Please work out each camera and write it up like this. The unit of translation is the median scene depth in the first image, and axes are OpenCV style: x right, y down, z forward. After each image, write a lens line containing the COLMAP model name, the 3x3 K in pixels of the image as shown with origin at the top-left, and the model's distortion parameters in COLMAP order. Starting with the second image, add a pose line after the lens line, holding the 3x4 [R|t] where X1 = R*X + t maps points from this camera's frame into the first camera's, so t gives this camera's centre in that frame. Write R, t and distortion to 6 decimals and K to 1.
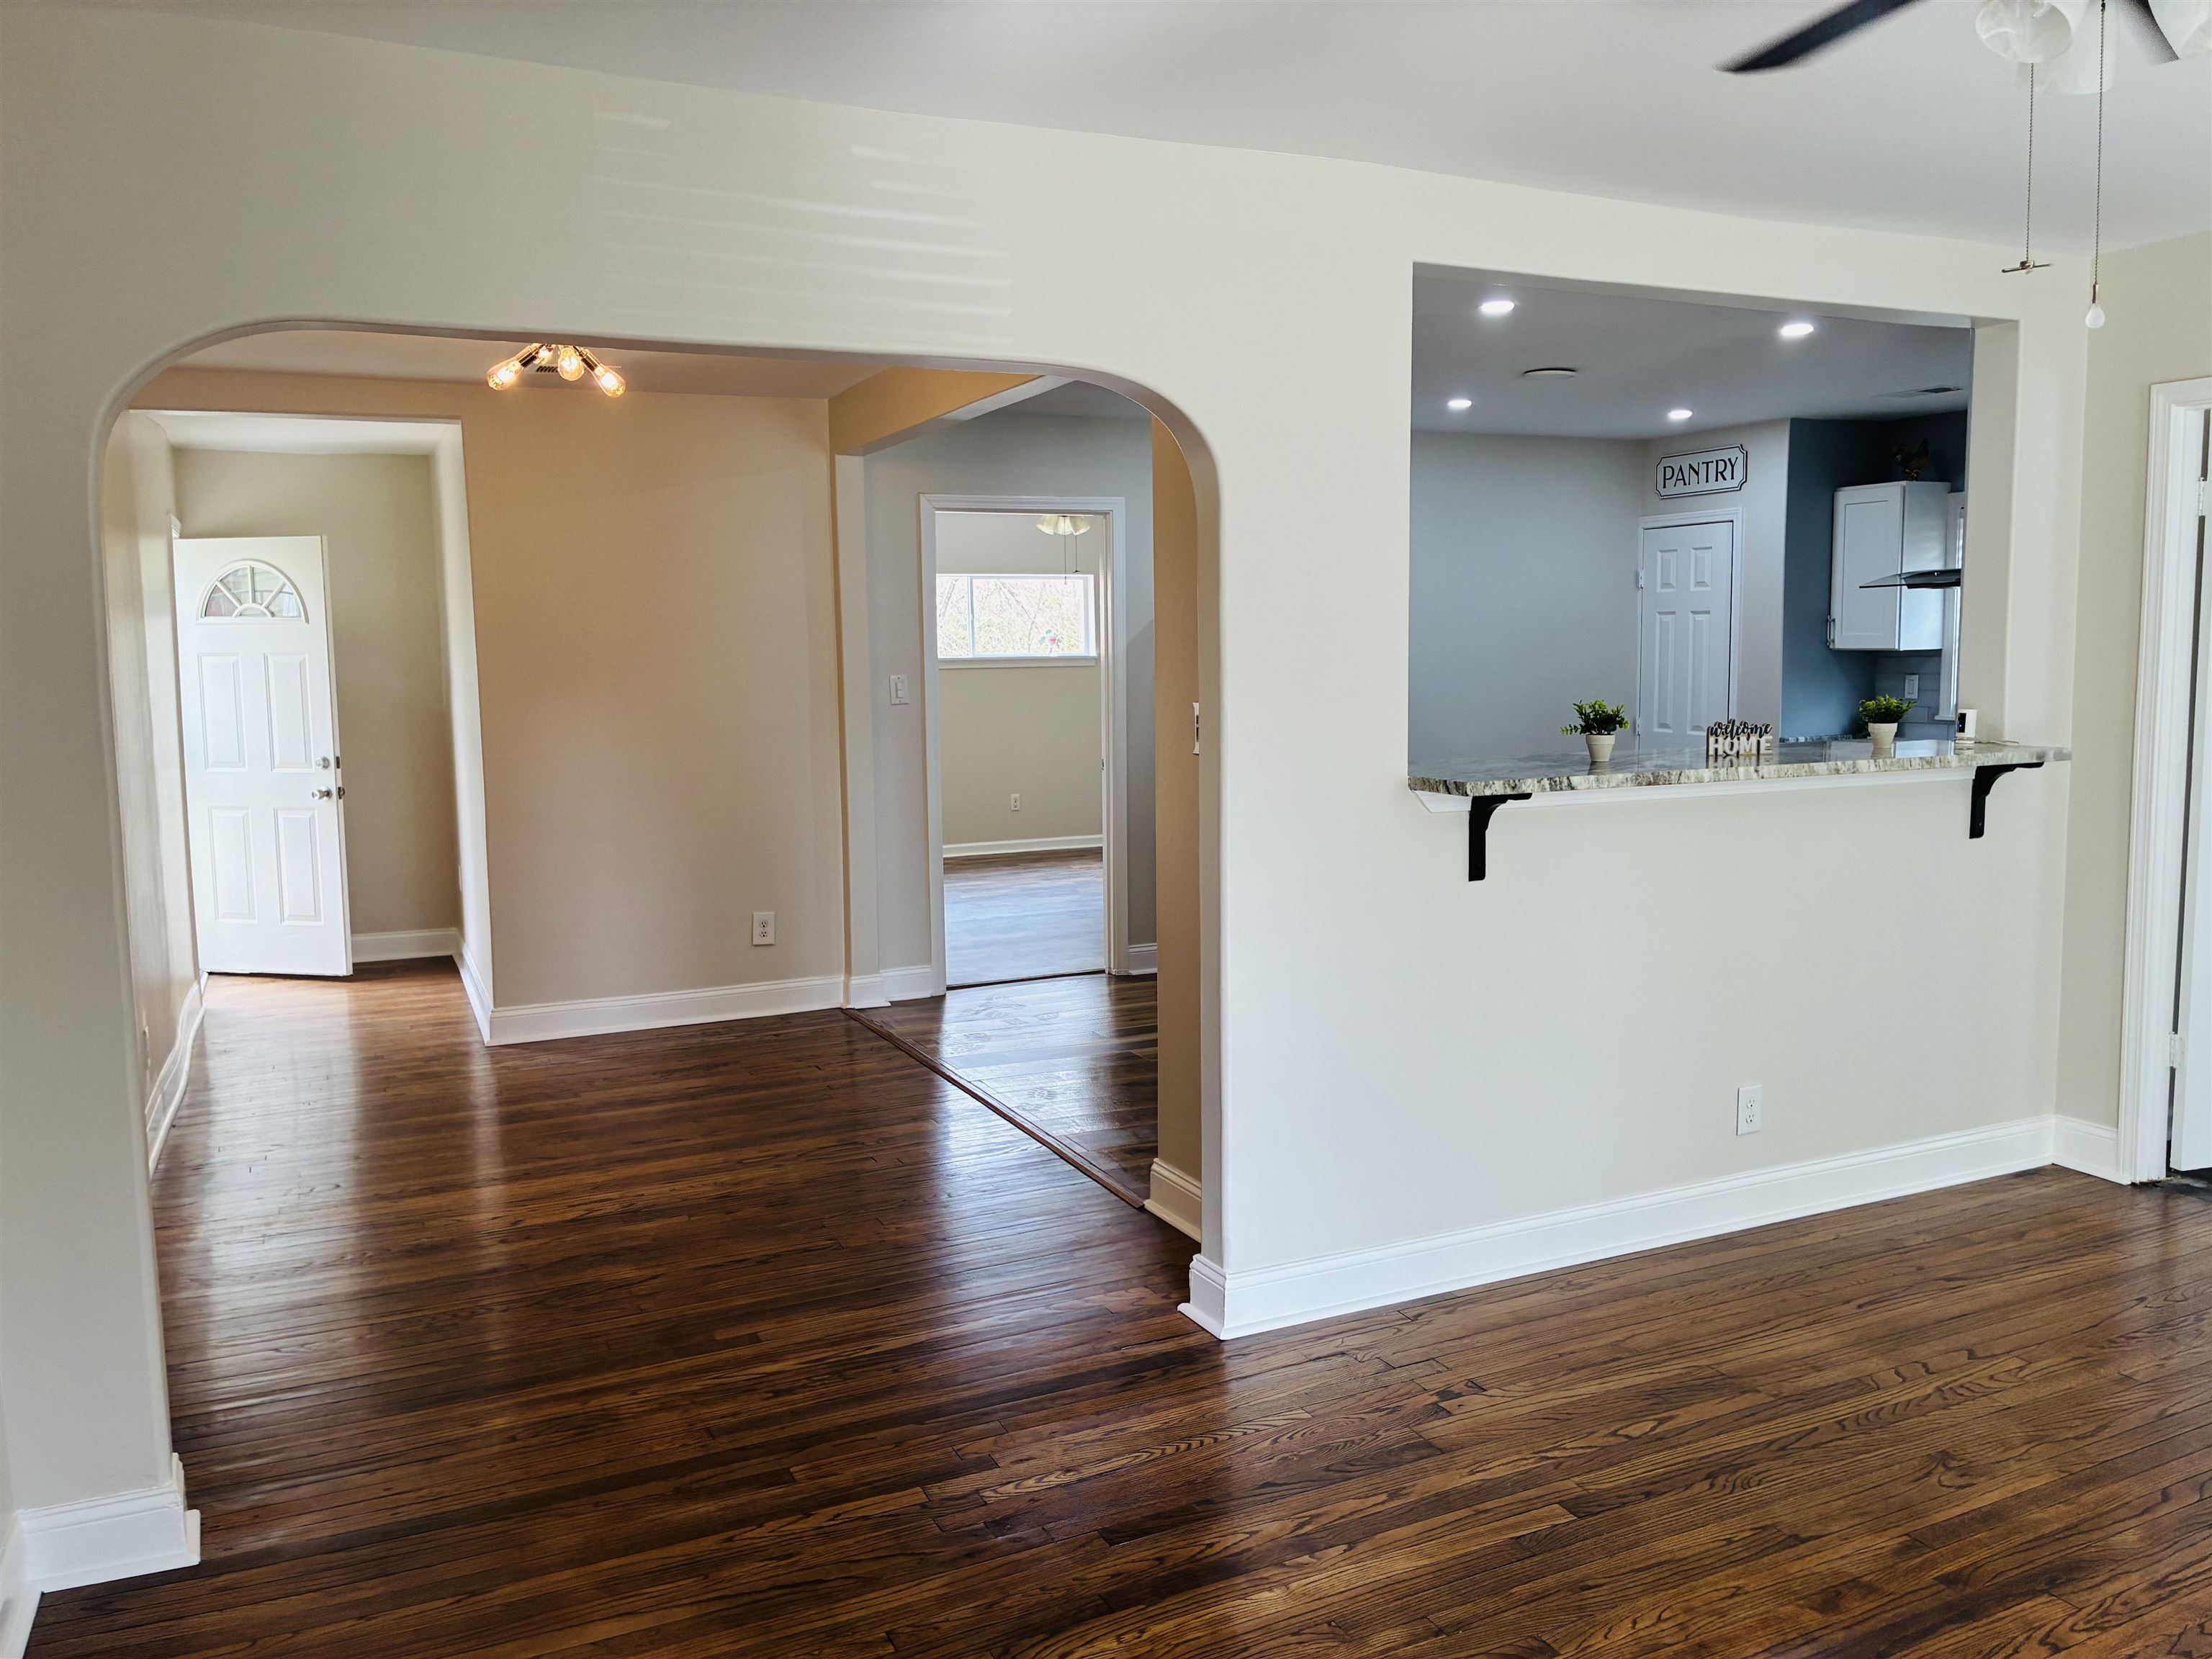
lens RADIAL K [[1695.7, 0, 1106.0], [0, 1695.7, 829.5], [0, 0, 1]] dist [0.055859, -0.071721]
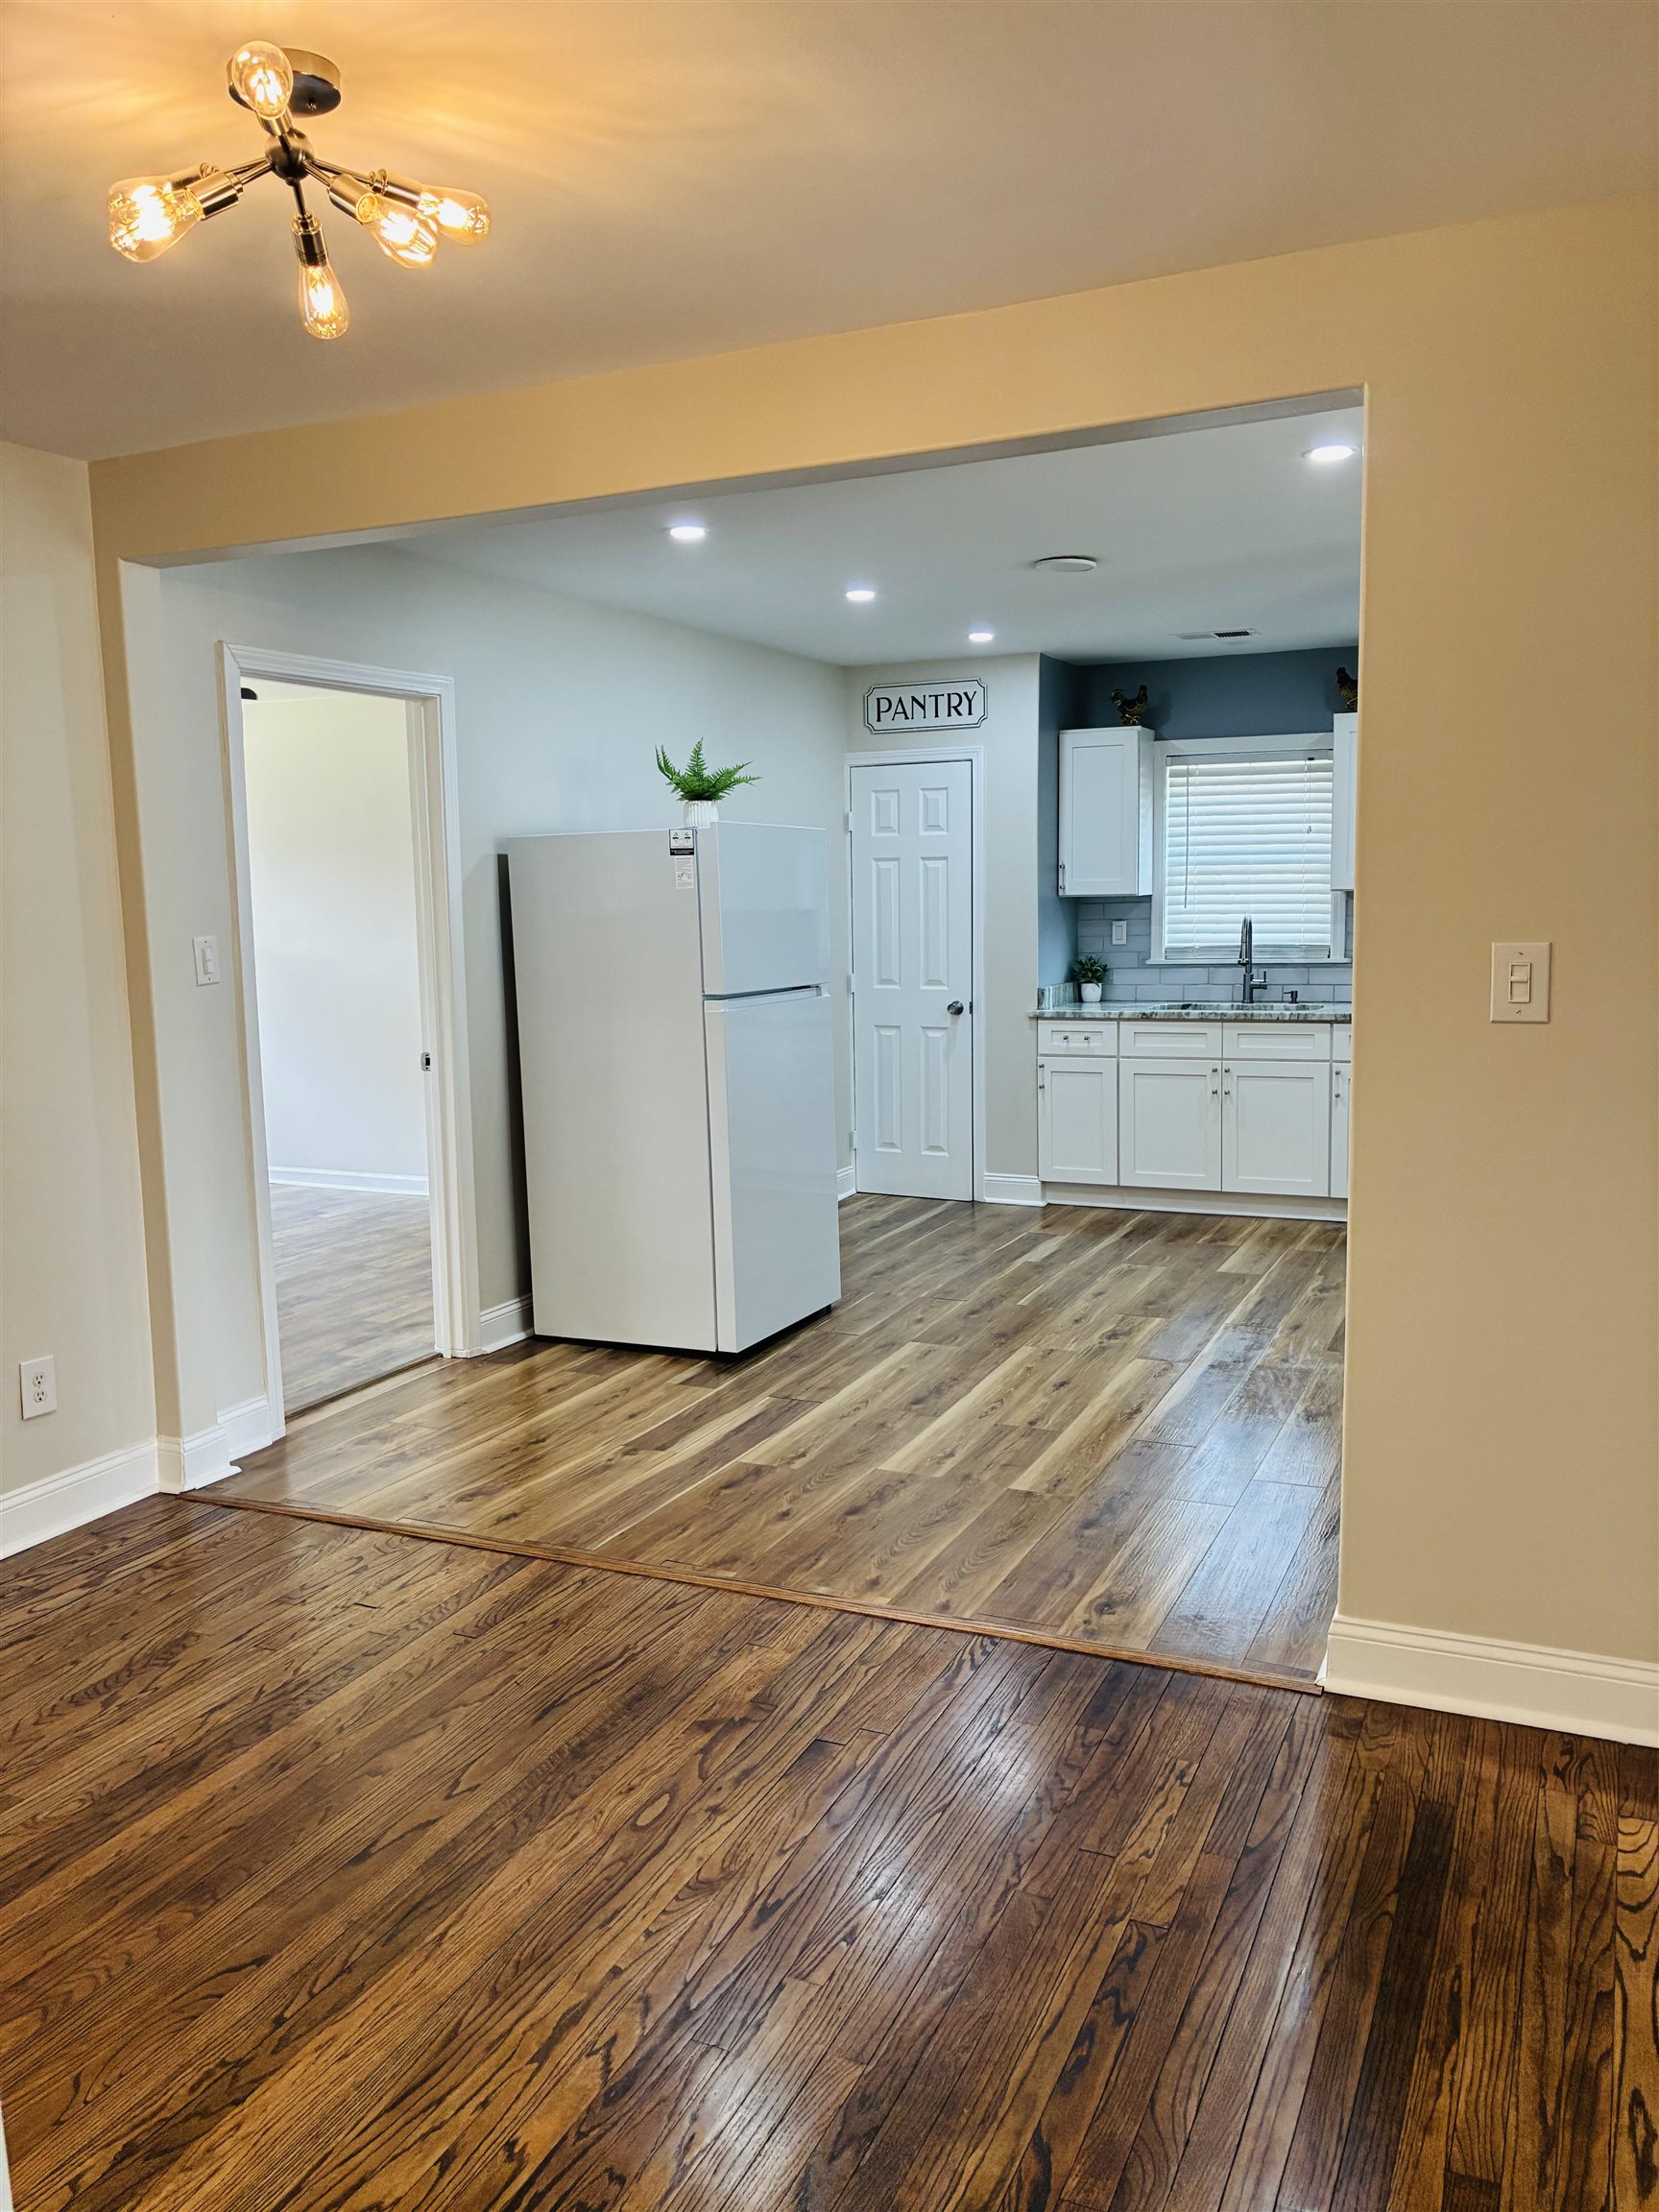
lens RADIAL K [[1695.7, 0, 829.5], [0, 1695.7, 1106.0], [0, 0, 1]] dist [0.055859, -0.071721]
pose [[0.763211, -0.083207, 0.640769, -0.320536], [0.081046, 0.996170, 0.032825, -0.028866], [-0.641046, 0.026879, 0.767031, 0.350439]]
